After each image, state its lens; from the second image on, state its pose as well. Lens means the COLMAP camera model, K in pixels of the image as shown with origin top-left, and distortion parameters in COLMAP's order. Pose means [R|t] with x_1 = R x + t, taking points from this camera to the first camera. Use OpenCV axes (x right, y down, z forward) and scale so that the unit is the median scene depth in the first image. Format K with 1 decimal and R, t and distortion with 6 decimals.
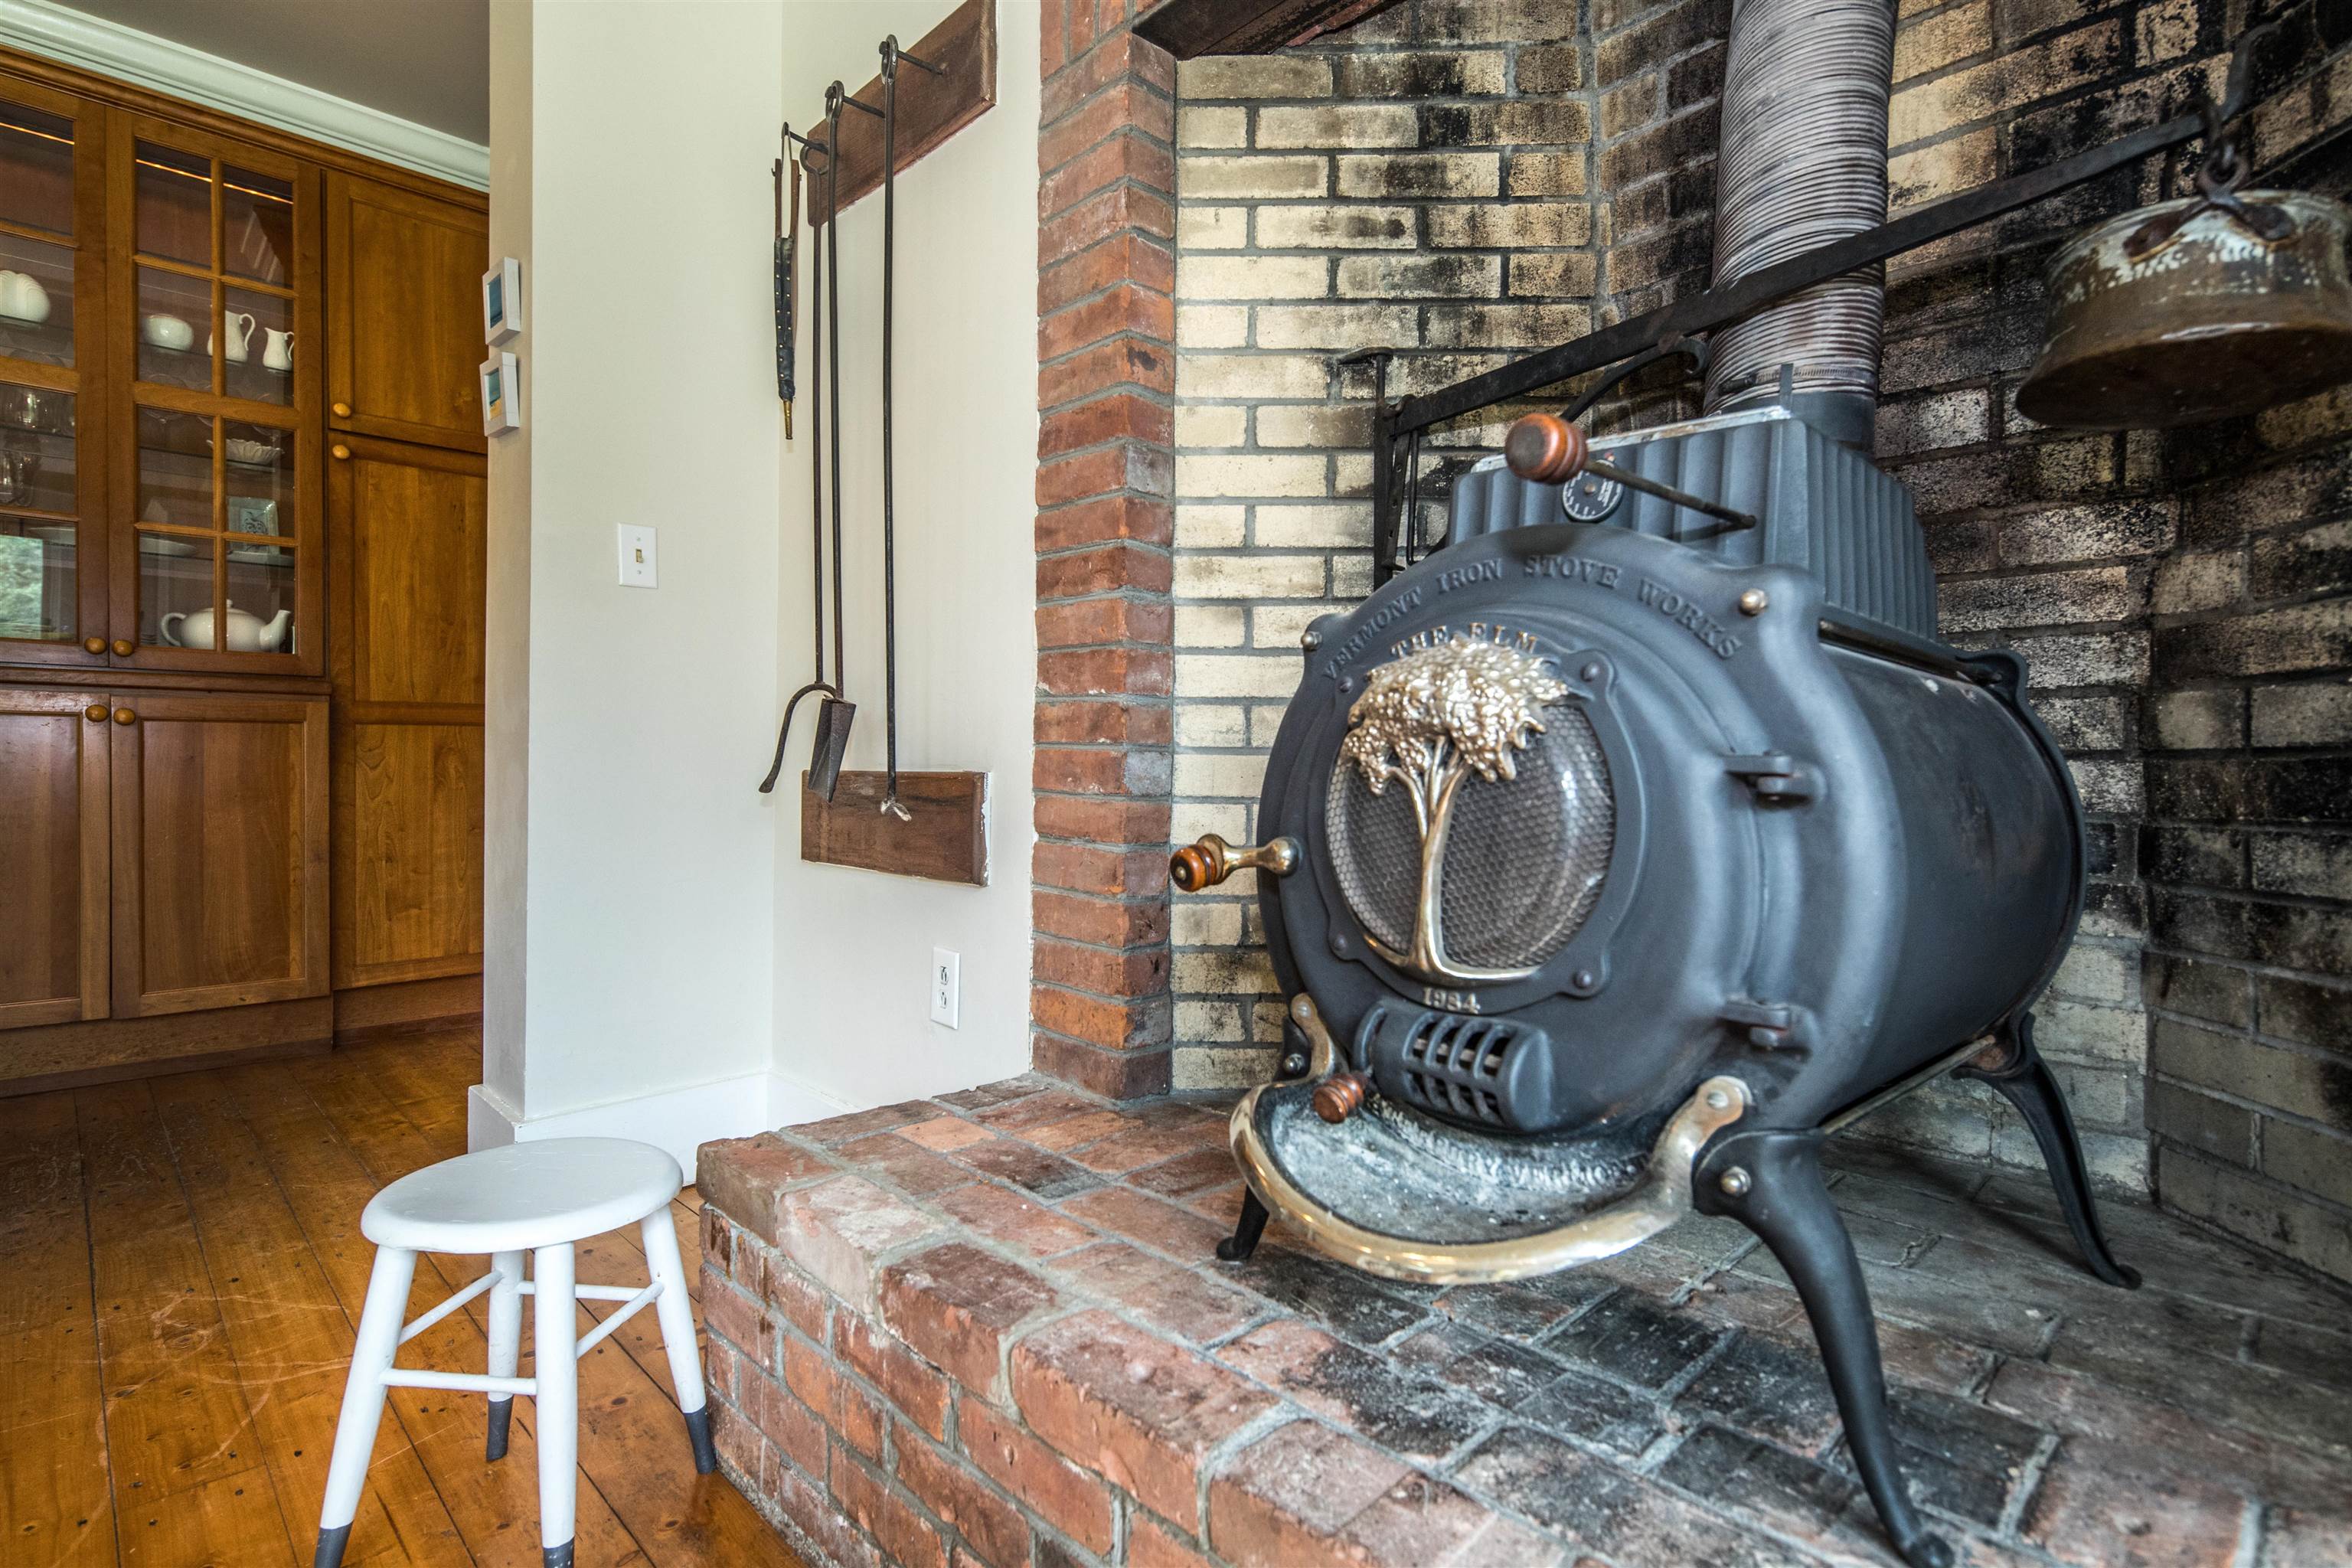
lens RADIAL K [[1218.9, 0, 1170.4], [0, 1218.9, 778.0], [0, 0, 1]] dist [0.000650, 0.000717]
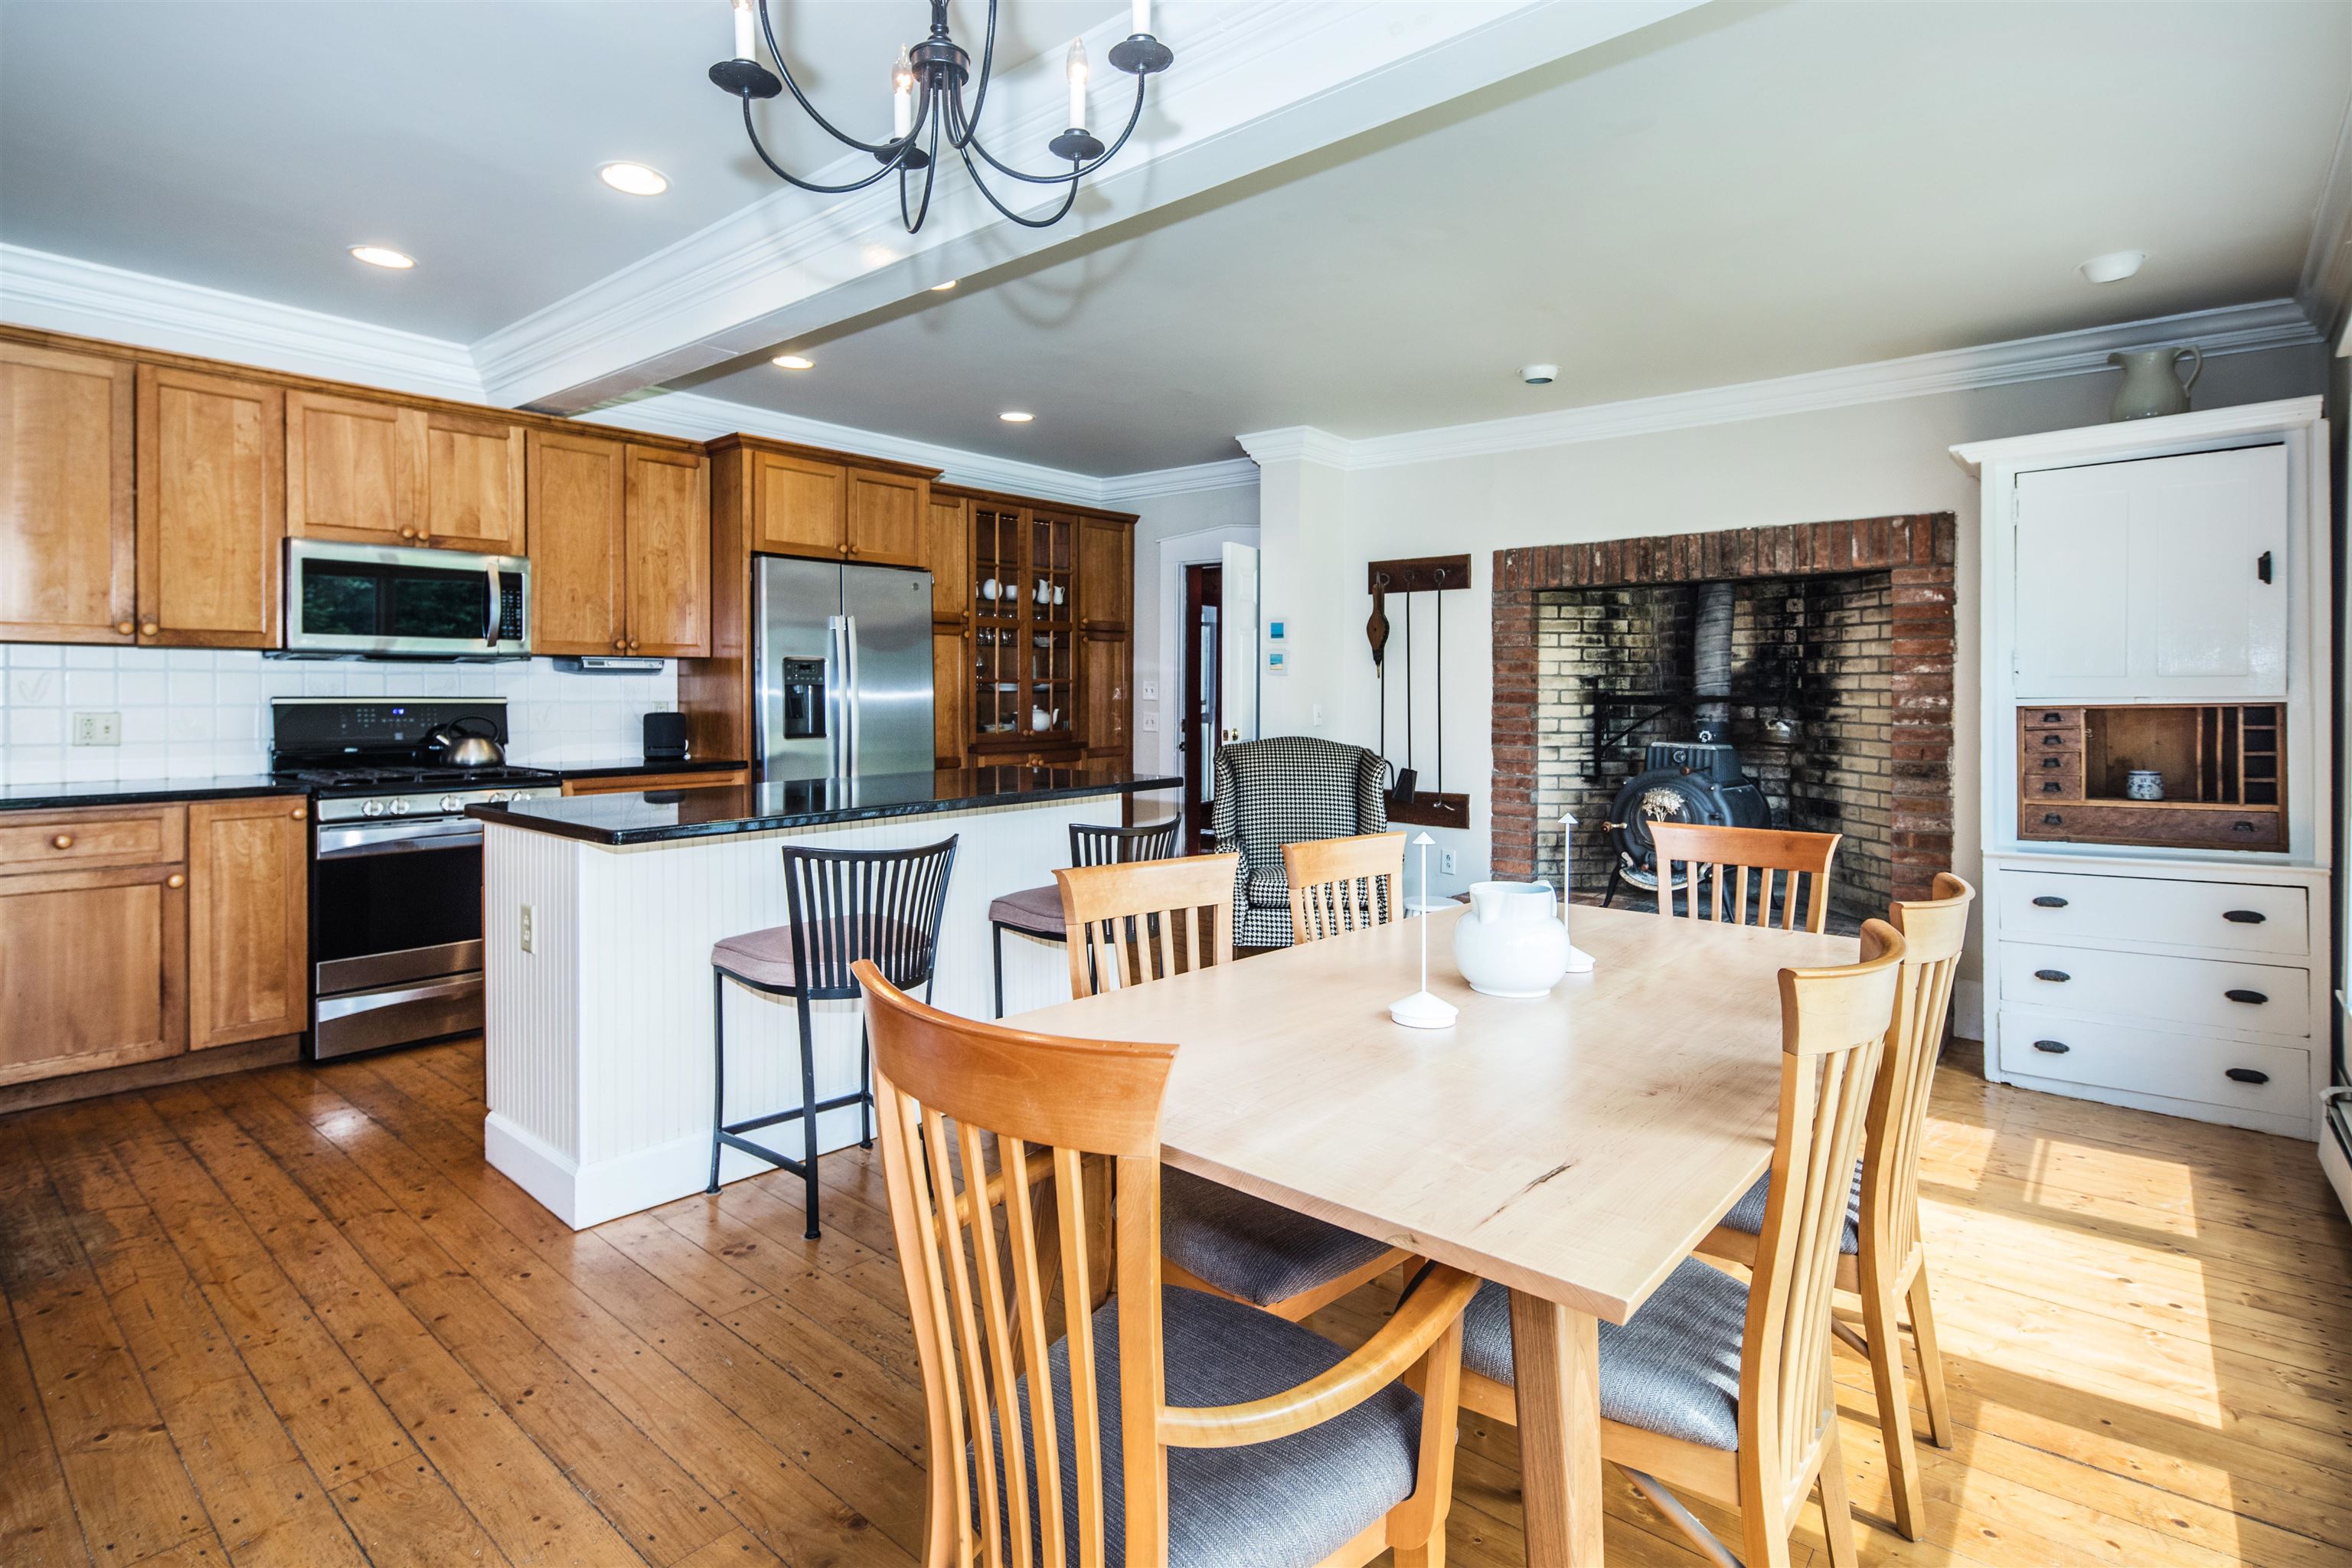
lens RADIAL K [[1218.9, 0, 1177.4], [0, 1218.9, 692.6], [0, 0, 1]] dist [0.000650, 0.000717]
pose [[0.994767, -0.006100, 0.101991, -1.381720], [0.006337, 0.999978, -0.001995, -0.302057], [-0.101976, 0.002631, 0.994783, -2.367307]]
